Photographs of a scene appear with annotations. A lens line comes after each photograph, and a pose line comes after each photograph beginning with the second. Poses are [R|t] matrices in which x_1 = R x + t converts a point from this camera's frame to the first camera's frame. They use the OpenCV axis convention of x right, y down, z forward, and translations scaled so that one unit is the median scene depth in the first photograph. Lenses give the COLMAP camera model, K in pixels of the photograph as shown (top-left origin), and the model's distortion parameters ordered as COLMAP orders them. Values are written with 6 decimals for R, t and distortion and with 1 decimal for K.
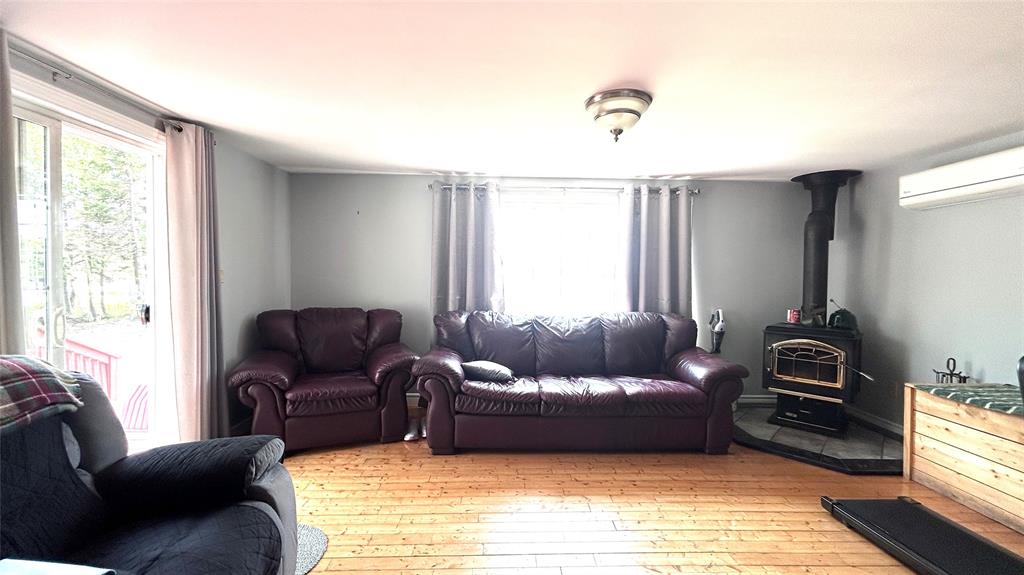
lens RADIAL K [[415.0, 0, 511.2], [0, 415.0, 284.3], [0, 0, 1]] dist [0.000597, 0.000412]
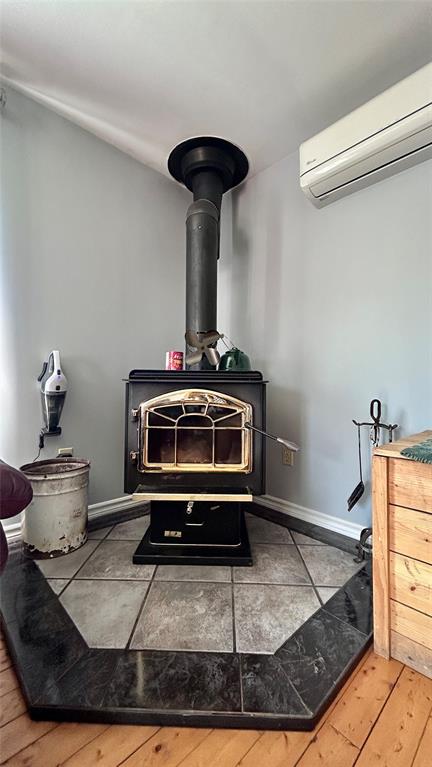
lens RADIAL K [[310.9, 0, 215.9], [0, 310.9, 383.5], [0, 0, 1]] dist [0.000597, 0.000412]
pose [[0.745009, 0.000005, 0.667054, 0.453217], [0.017771, 0.999645, -0.019856, 0.130468], [-0.666817, 0.026647, 0.744745, 0.665999]]
